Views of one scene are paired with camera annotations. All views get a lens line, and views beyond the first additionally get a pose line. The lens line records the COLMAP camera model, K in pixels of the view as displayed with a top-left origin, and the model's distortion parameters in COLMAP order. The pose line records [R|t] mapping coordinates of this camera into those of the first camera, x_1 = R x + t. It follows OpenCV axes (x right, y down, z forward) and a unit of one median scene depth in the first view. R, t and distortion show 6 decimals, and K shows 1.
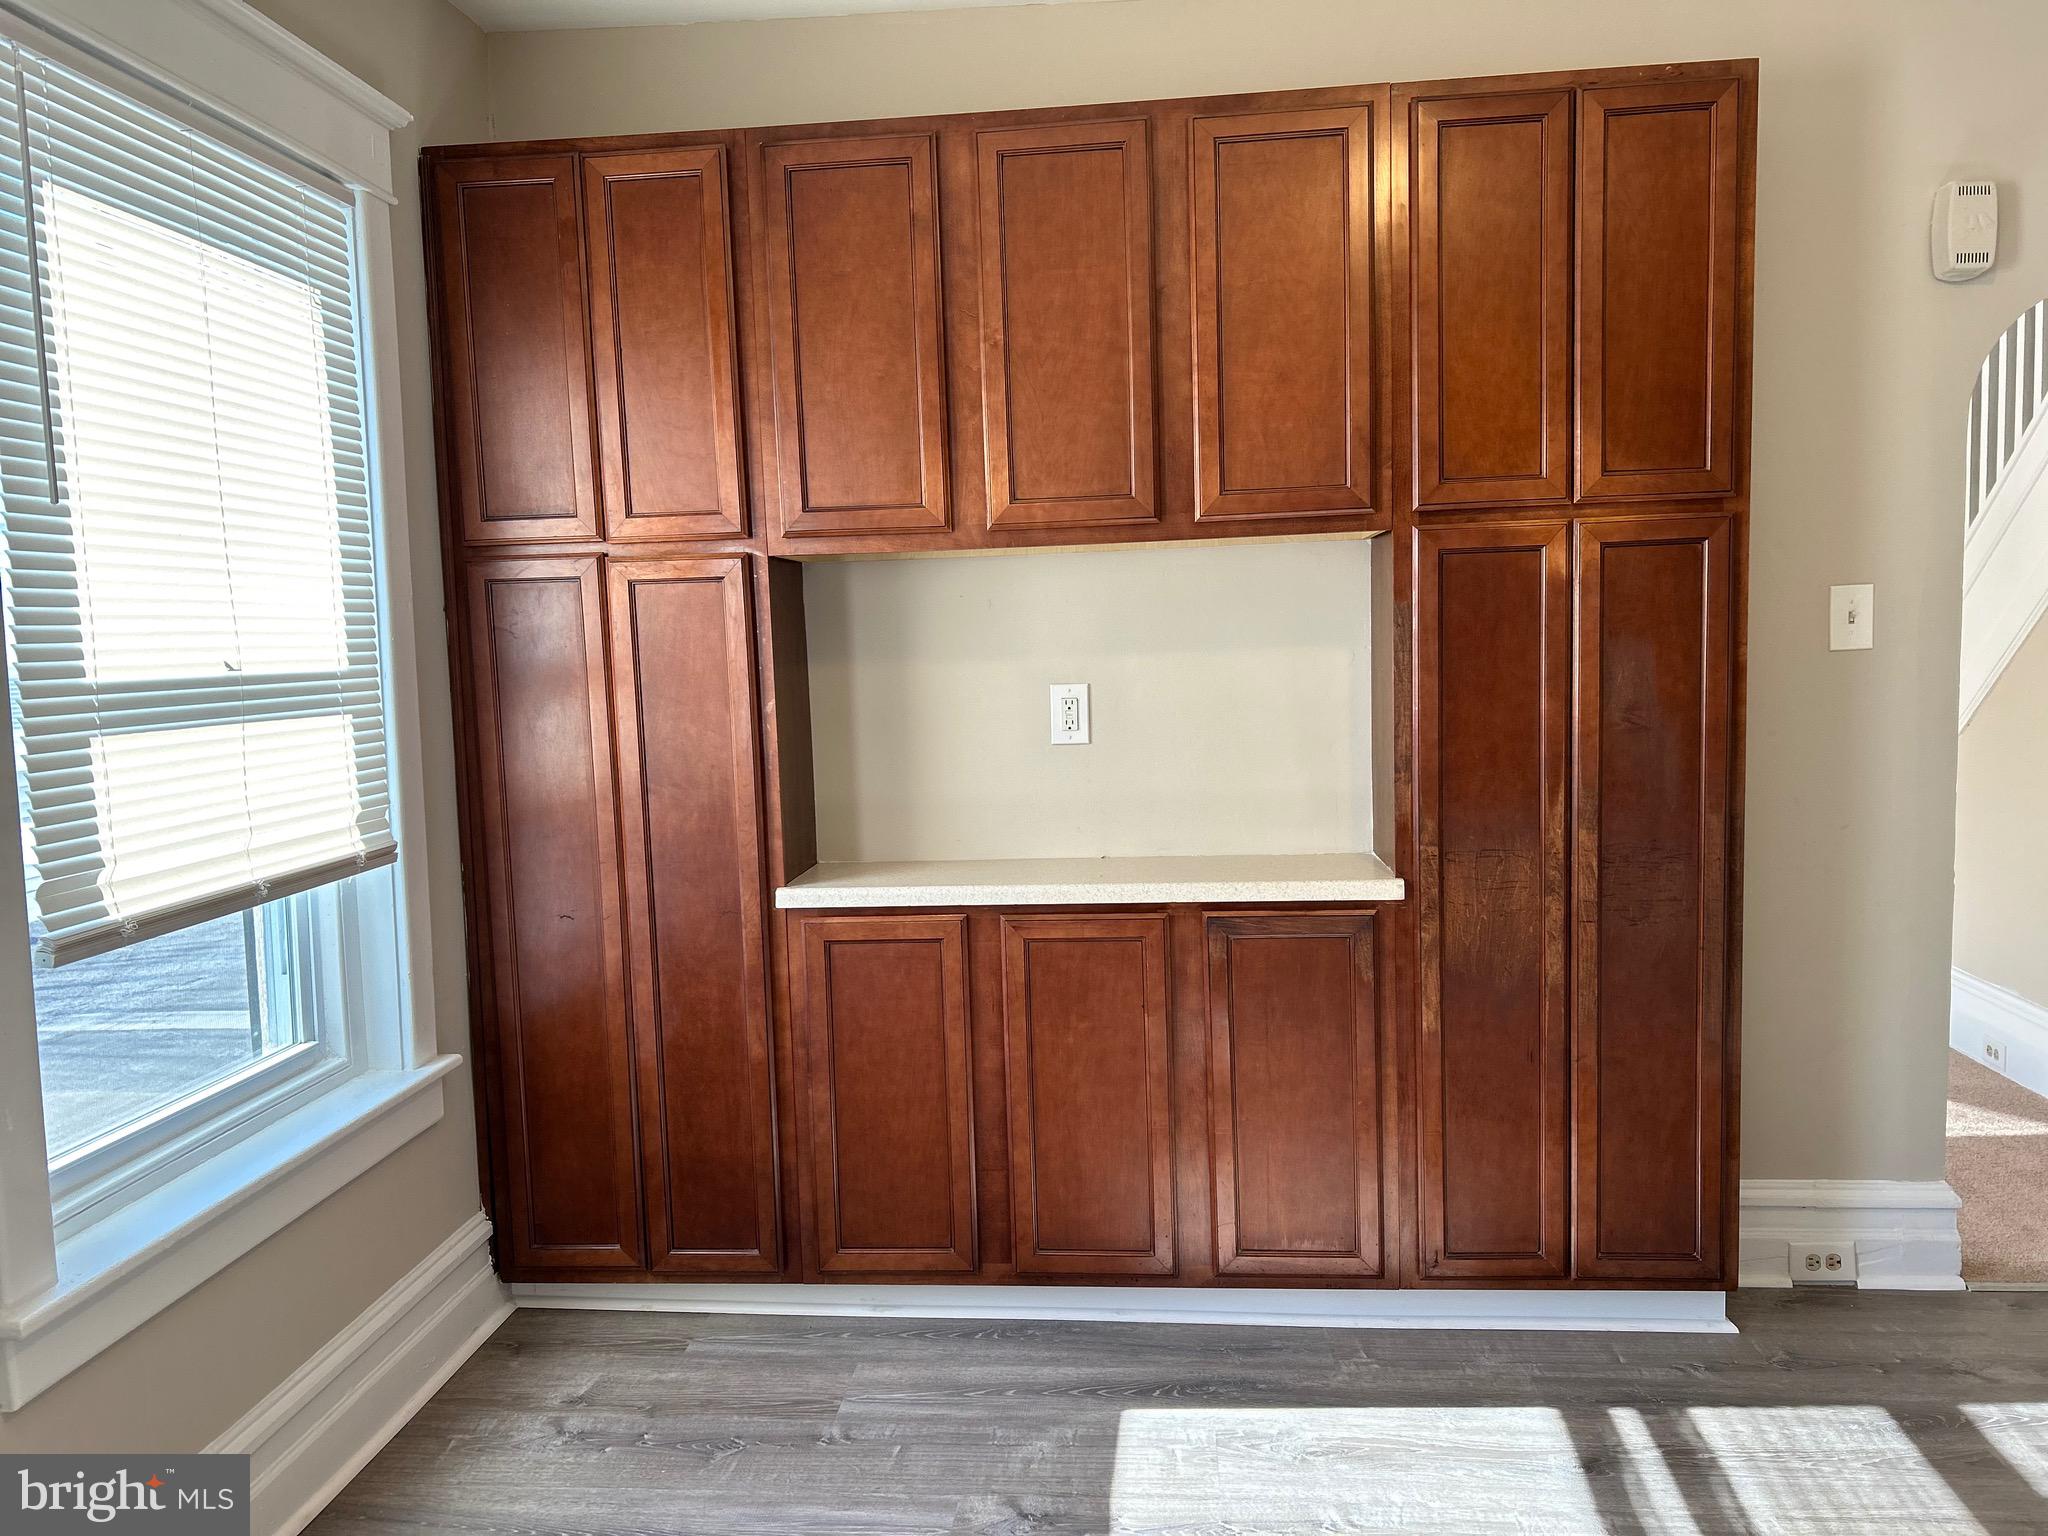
lens RADIAL K [[1545.8, 0, 1025.8], [0, 1545.8, 799.8], [0, 0, 1]] dist [0.052886, -0.068320]
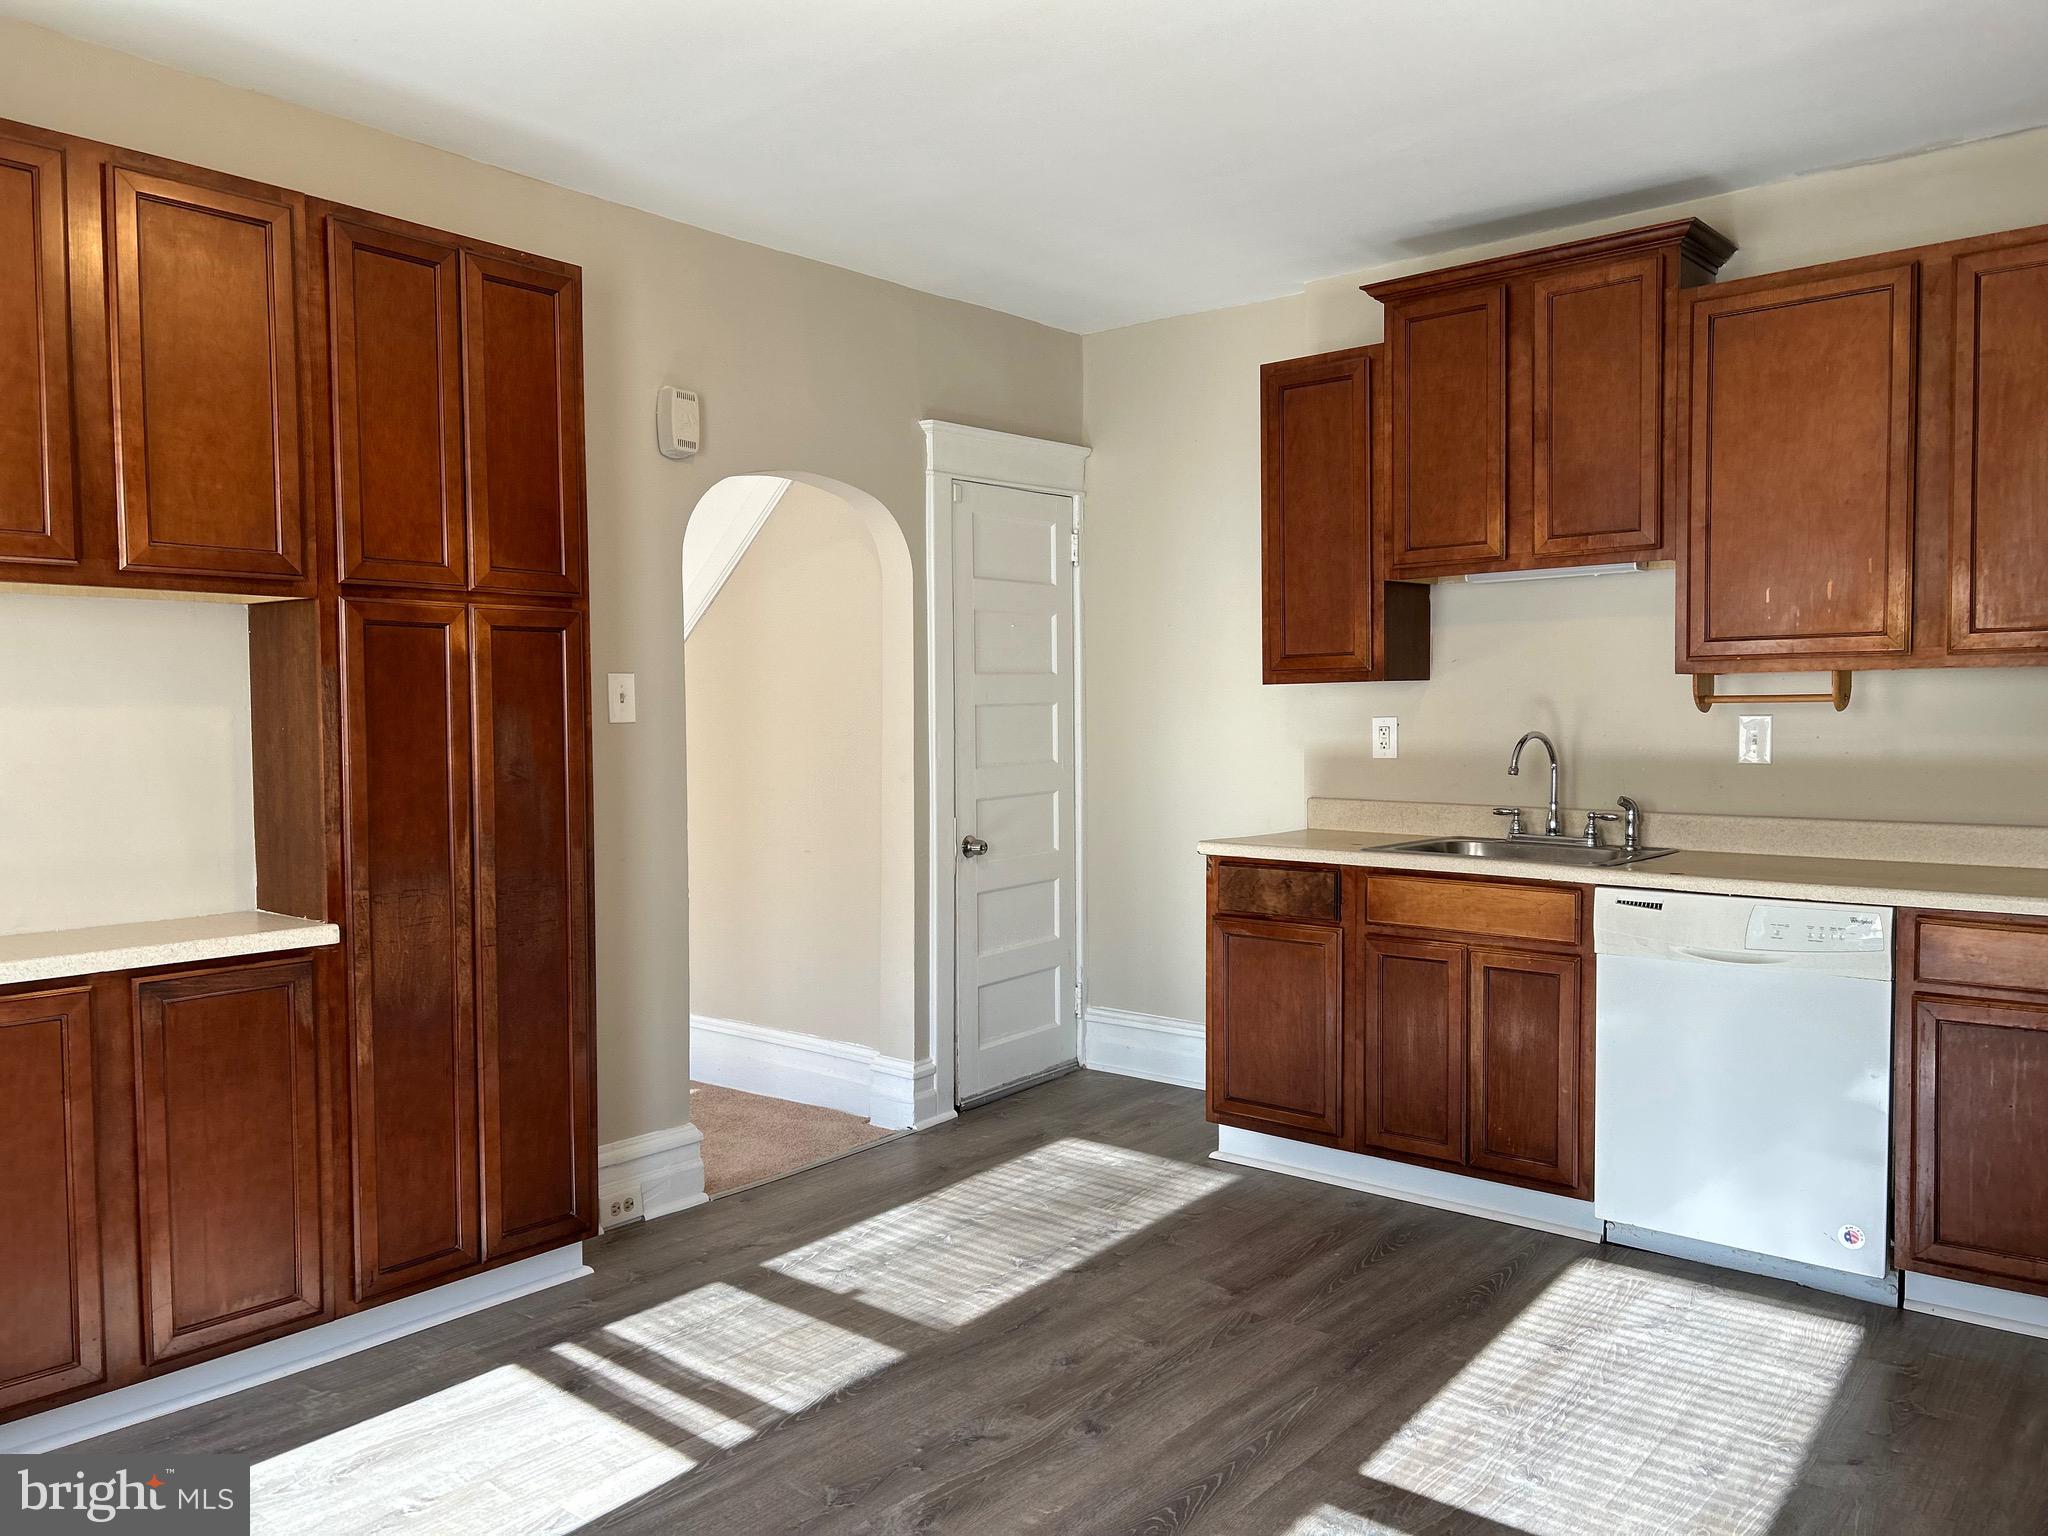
lens RADIAL K [[1545.8, 0, 1025.8], [0, 1545.8, 799.8], [0, 0, 1]] dist [0.052886, -0.068320]
pose [[0.554156, -0.016605, 0.832247, -0.389884], [0.077580, 0.996480, -0.031775, 0.037416], [-0.828790, 0.082175, 0.553494, 0.007383]]
